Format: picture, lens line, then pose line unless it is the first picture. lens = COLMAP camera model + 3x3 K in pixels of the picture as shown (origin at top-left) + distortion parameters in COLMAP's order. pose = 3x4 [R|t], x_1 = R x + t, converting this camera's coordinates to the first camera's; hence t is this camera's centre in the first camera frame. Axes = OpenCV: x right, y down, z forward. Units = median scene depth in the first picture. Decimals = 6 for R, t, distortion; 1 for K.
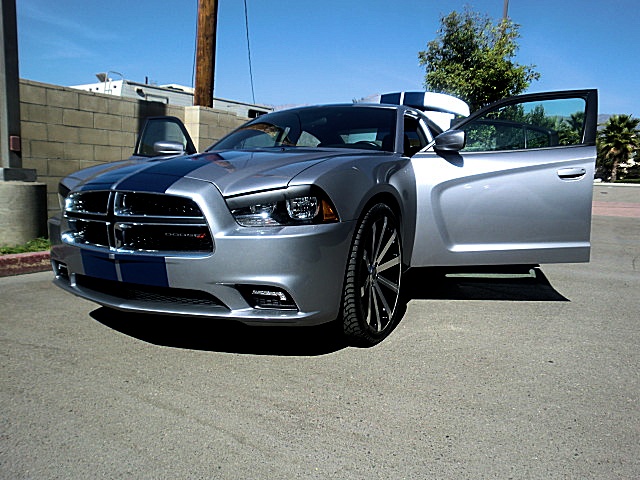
lens RADIAL K [[495.9, 0, 312.9], [0, 495.9, 240.1], [0, 0, 1]] dist [-0.128432, 0.136197]
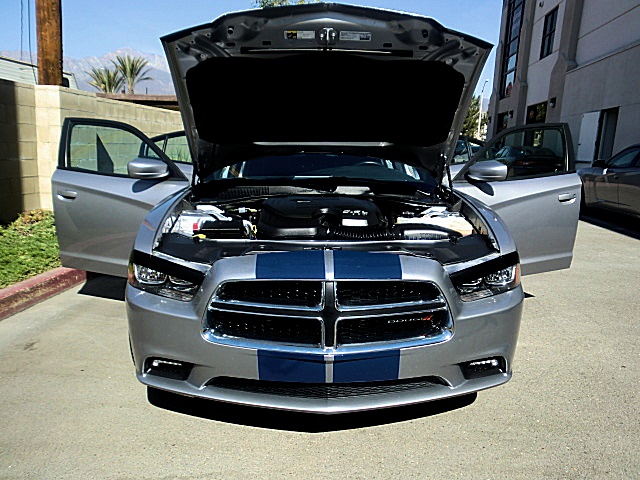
lens RADIAL K [[495.5, 0, 313.5], [0, 495.5, 241.3], [0, 0, 1]] dist [-0.124142, 0.133053]
pose [[0.890462, -0.085068, 0.447036, -0.532630], [0.049835, 0.994693, 0.090016, -0.158116], [-0.452321, -0.057878, 0.889975, 0.196659]]
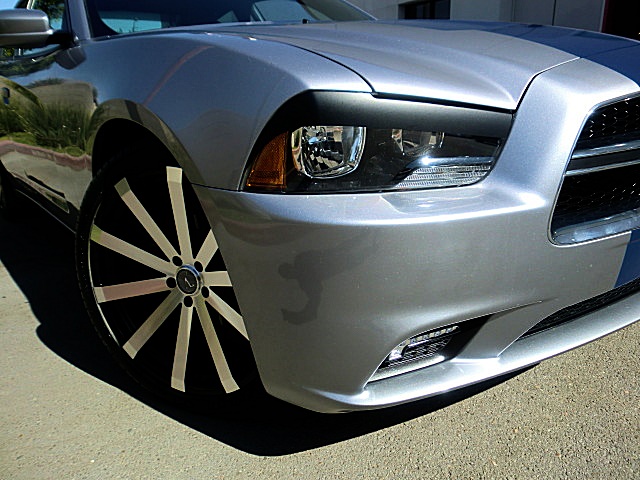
lens RADIAL K [[495.3, 0, 316.0], [0, 495.3, 238.1], [0, 0, 1]] dist [-0.110718, 0.134480]
pose [[0.414796, -0.302513, 0.858155, -0.689150], [0.162033, 0.952600, 0.257486, -0.092179], [-0.895371, 0.032245, 0.444152, 0.774953]]
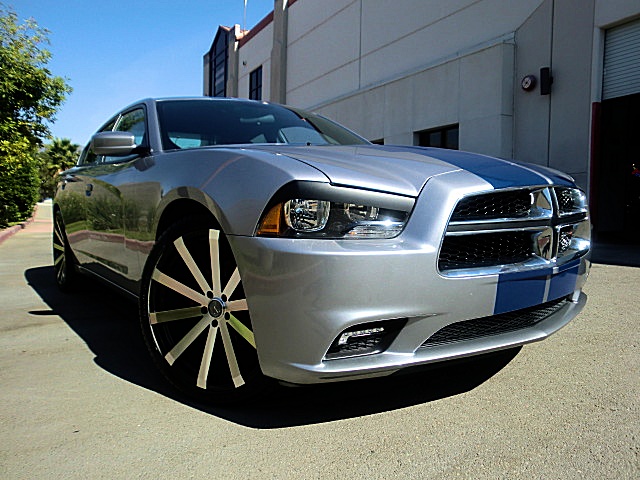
lens RADIAL K [[493.9, 0, 312.0], [0, 493.9, 243.4], [0, 0, 1]] dist [-0.104975, 0.134957]
pose [[0.467626, -0.091401, 0.879188, -0.854050], [0.124442, 0.991541, 0.036892, -0.056958], [-0.875123, 0.092157, 0.475044, 0.661178]]
